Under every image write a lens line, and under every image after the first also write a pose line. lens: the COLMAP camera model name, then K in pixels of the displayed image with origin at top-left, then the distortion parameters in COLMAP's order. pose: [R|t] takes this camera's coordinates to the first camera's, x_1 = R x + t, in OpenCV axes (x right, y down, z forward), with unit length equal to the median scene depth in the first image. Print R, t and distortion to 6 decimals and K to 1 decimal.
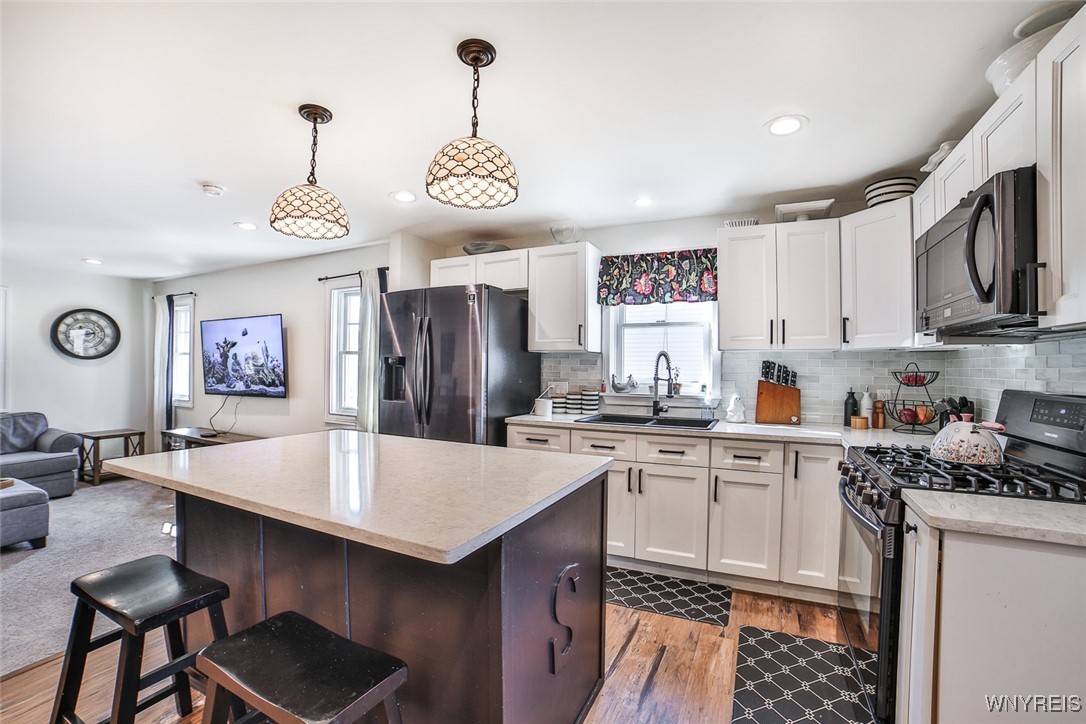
lens RADIAL K [[460.8, 0, 552.7], [0, 460.8, 364.0], [0, 0, 1]] dist [-0.110985, 0.039081]
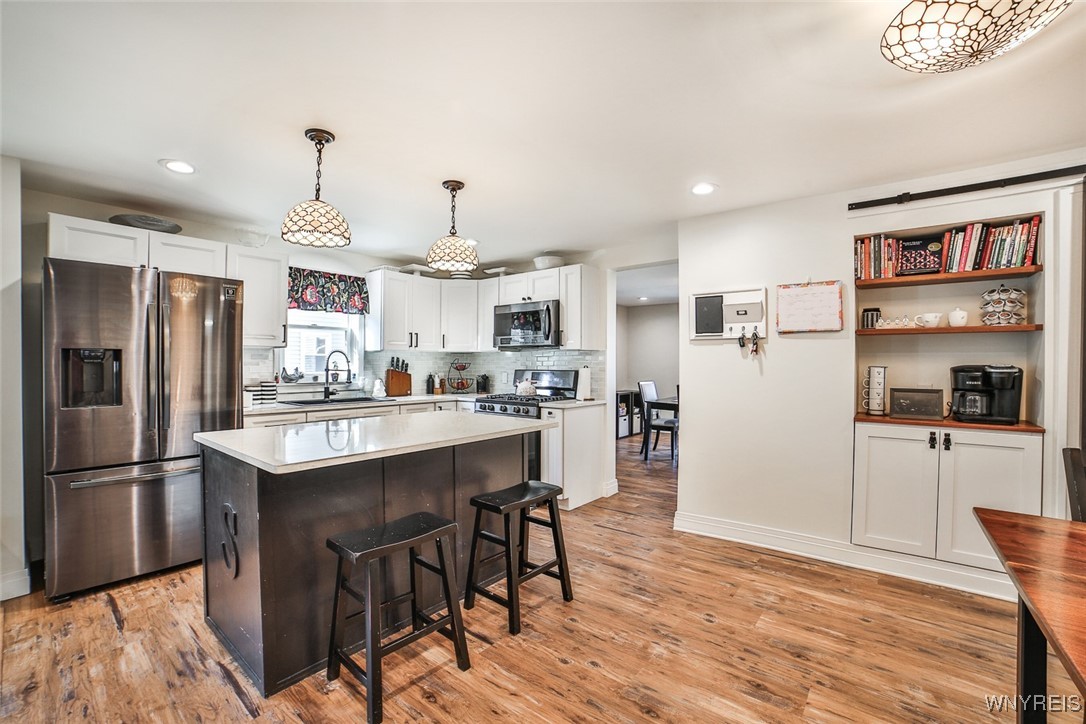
lens RADIAL K [[460.8, 0, 552.7], [0, 460.8, 364.0], [0, 0, 1]] dist [-0.110985, 0.039081]
pose [[0.215724, -0.009101, 0.976412, -0.860113], [-0.008130, 0.999905, 0.011116, -0.004074], [-0.976420, -0.010336, 0.215630, 0.095653]]
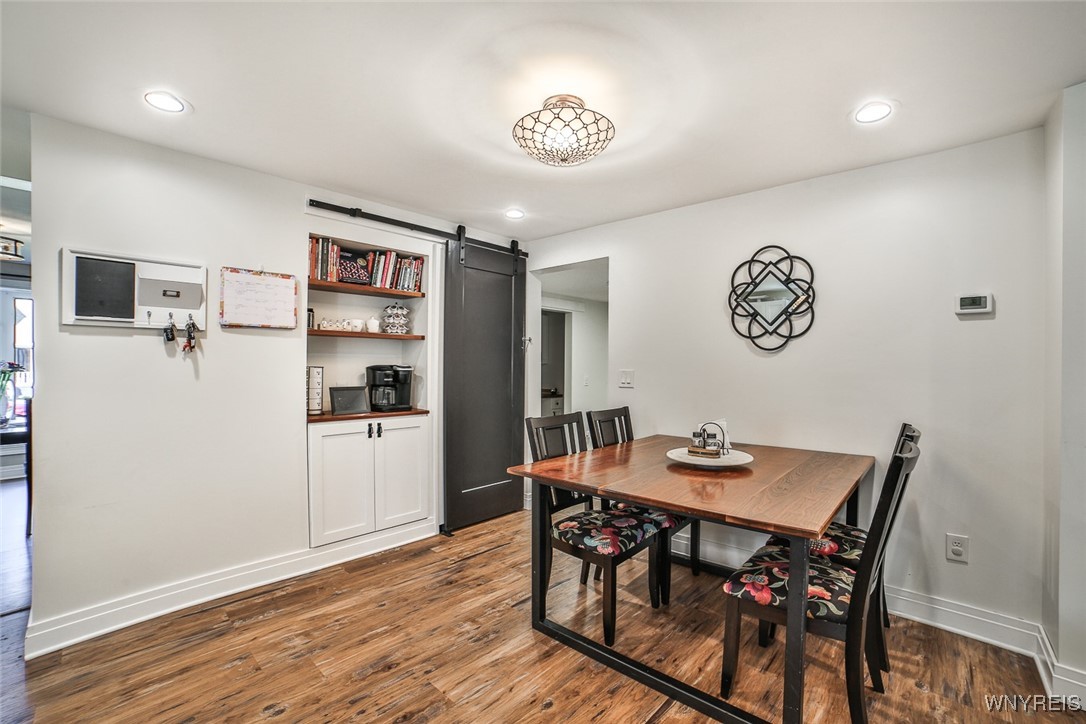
lens RADIAL K [[460.8, 0, 552.7], [0, 460.8, 364.0], [0, 0, 1]] dist [-0.110985, 0.039081]
pose [[-0.957824, -0.014397, 0.286994, -0.590749], [-0.015864, 0.999870, -0.002786, -0.005116], [-0.286916, -0.007222, -0.957928, 0.375574]]
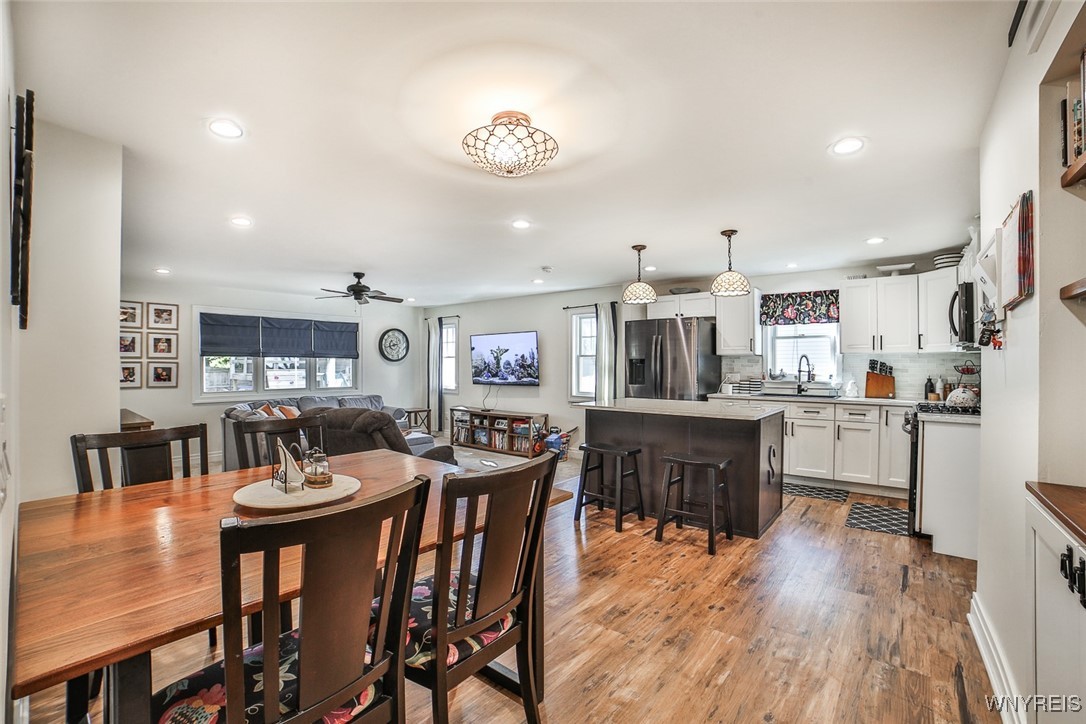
lens RADIAL K [[466.6, 0, 550.0], [0, 466.6, 364.7], [0, 0, 1]] dist [-0.115303, 0.044802]
pose [[0.971110, -0.007344, -0.238521, -0.244389], [0.008857, 0.999947, 0.005271, -0.006510], [0.238470, -0.007231, 0.971123, -0.747941]]
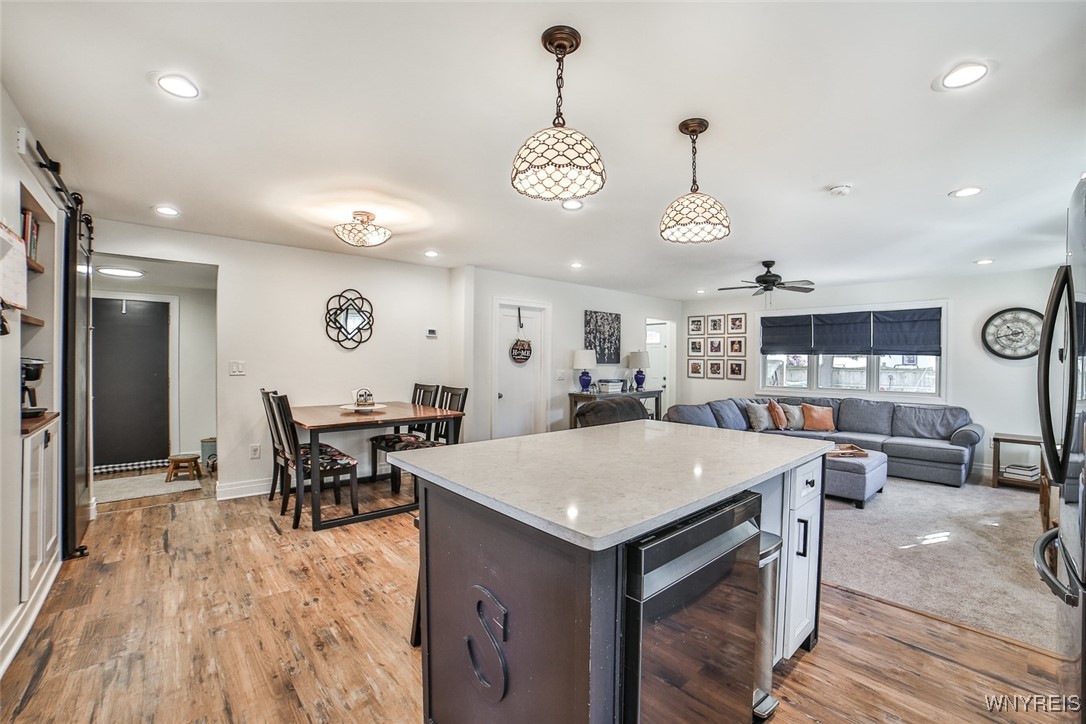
lens RADIAL K [[460.8, 0, 552.7], [0, 460.8, 364.0], [0, 0, 1]] dist [-0.110985, 0.039081]
pose [[-0.384783, -0.002001, -0.923005, 0.334601], [-0.004671, 0.999989, -0.000221, 0.006296], [0.922995, 0.004226, -0.384788, 0.624214]]
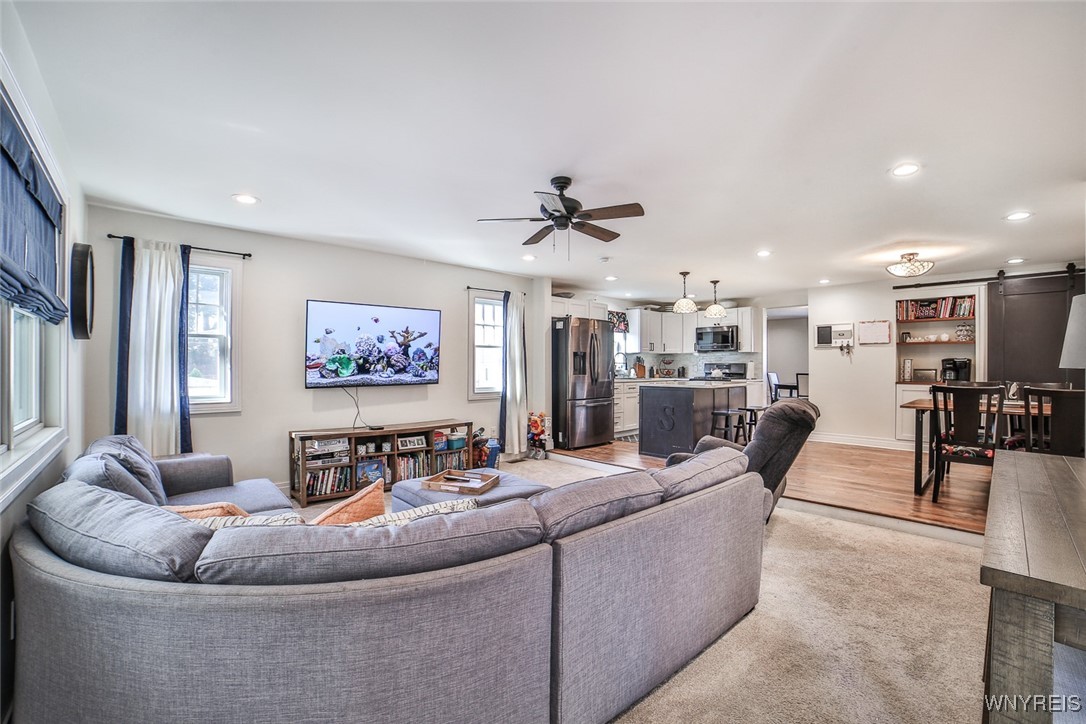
lens RADIAL K [[460.8, 0, 552.7], [0, 460.8, 364.0], [0, 0, 1]] dist [-0.110985, 0.039081]
pose [[0.361900, -0.005188, 0.932203, -2.167132], [-0.005898, 0.999952, 0.007854, 0.019377], [-0.932198, -0.008341, 0.361852, 0.402194]]
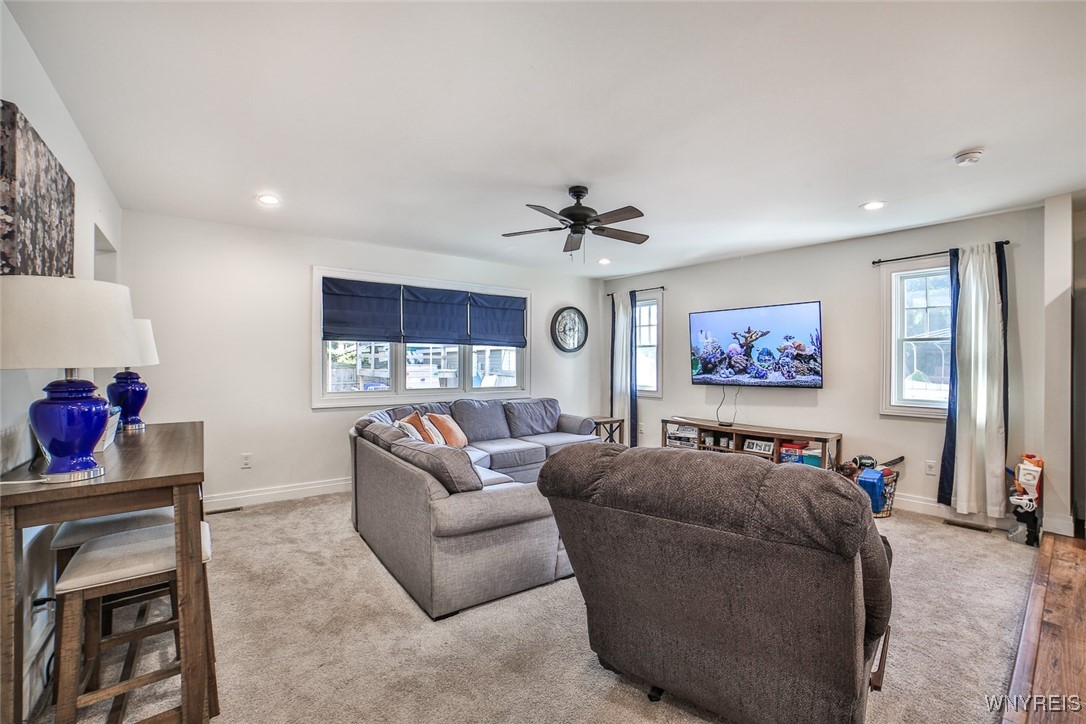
lens RADIAL K [[466.6, 0, 550.0], [0, 466.6, 364.7], [0, 0, 1]] dist [-0.115303, 0.044802]
pose [[0.895573, -0.000458, -0.444914, -0.940019], [0.003502, 0.999976, 0.006020, 0.022106], [0.444900, -0.006949, 0.895553, -0.181588]]
